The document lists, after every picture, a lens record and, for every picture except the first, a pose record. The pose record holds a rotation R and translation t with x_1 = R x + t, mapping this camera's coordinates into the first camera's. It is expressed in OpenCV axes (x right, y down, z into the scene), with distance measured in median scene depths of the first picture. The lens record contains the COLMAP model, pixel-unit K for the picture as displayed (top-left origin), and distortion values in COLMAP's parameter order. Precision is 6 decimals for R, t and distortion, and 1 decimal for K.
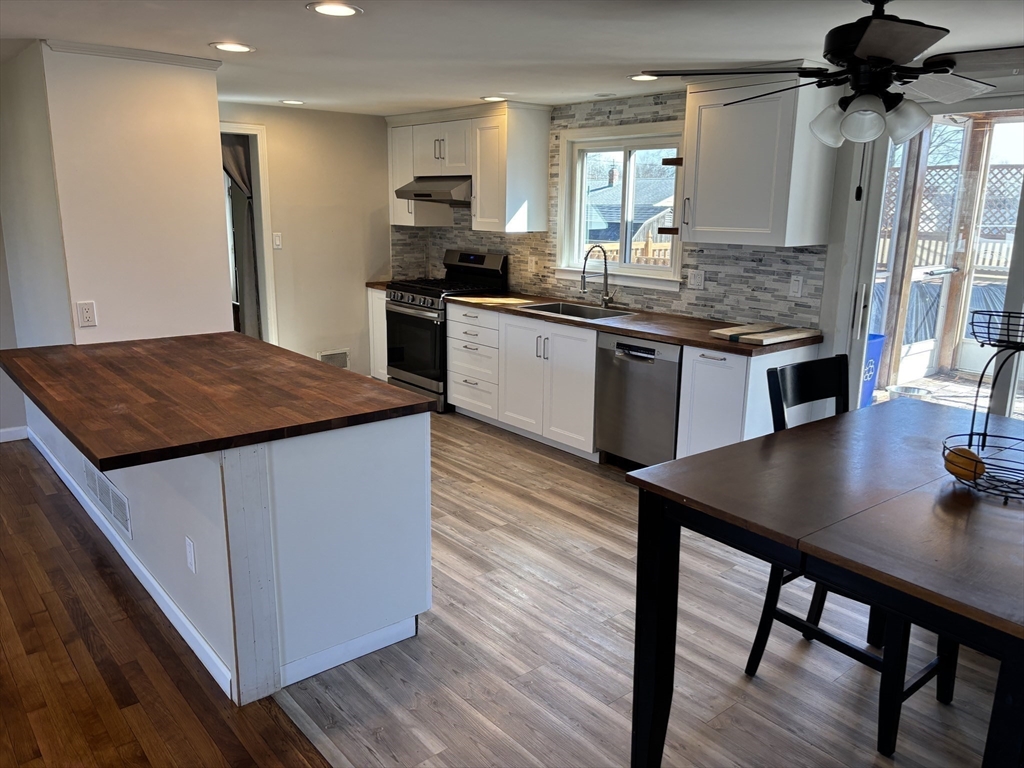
lens RADIAL K [[771.1, 0, 511.5], [0, 771.1, 394.7], [0, 0, 1]] dist [0.072528, -0.109215]
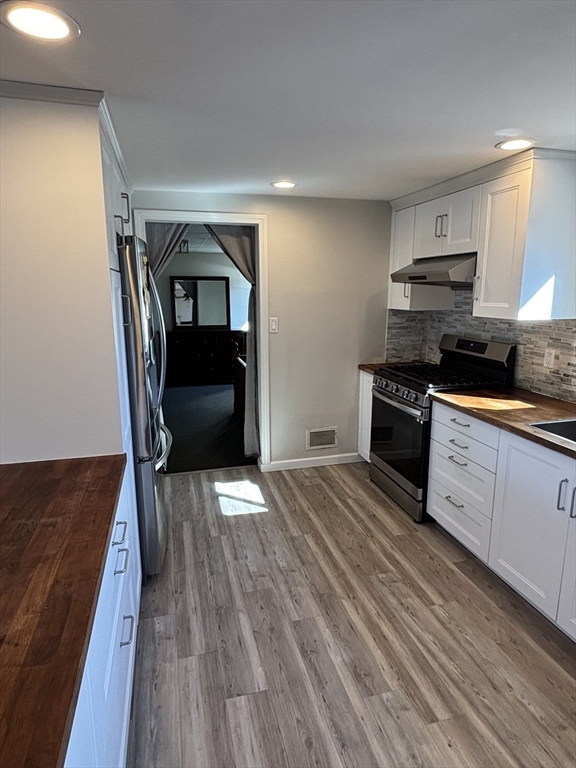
lens RADIAL K [[467.5, 0, 288.0], [0, 467.5, 384.0], [0, 0, 1]] dist [0.053476, -0.063659]
pose [[0.904847, 0.069739, -0.419985, -0.011918], [-0.087820, 0.995851, -0.023843, -0.109245], [0.416580, 0.058458, 0.907218, 0.454767]]
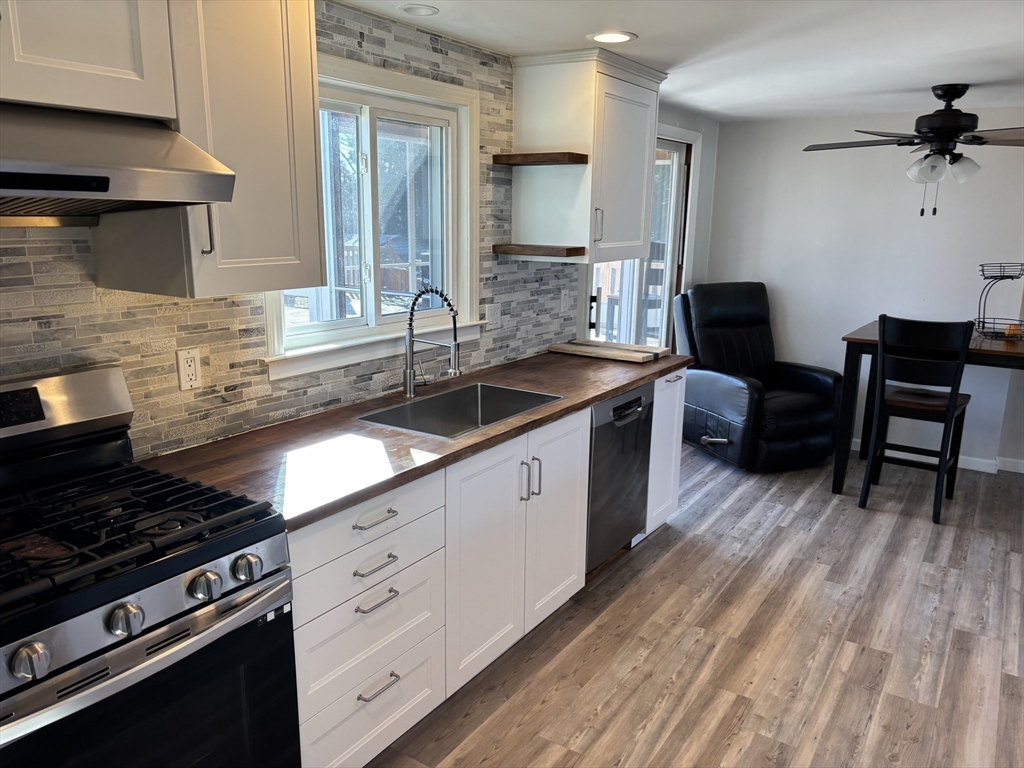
lens RADIAL K [[771.1, 0, 511.5], [0, 771.1, 394.7], [0, 0, 1]] dist [0.072528, -0.109215]
pose [[-0.293584, -0.232729, 0.927171, -0.381285], [0.210322, 0.930419, 0.300142, -0.242172], [-0.932509, 0.283122, -0.224208, 0.956407]]
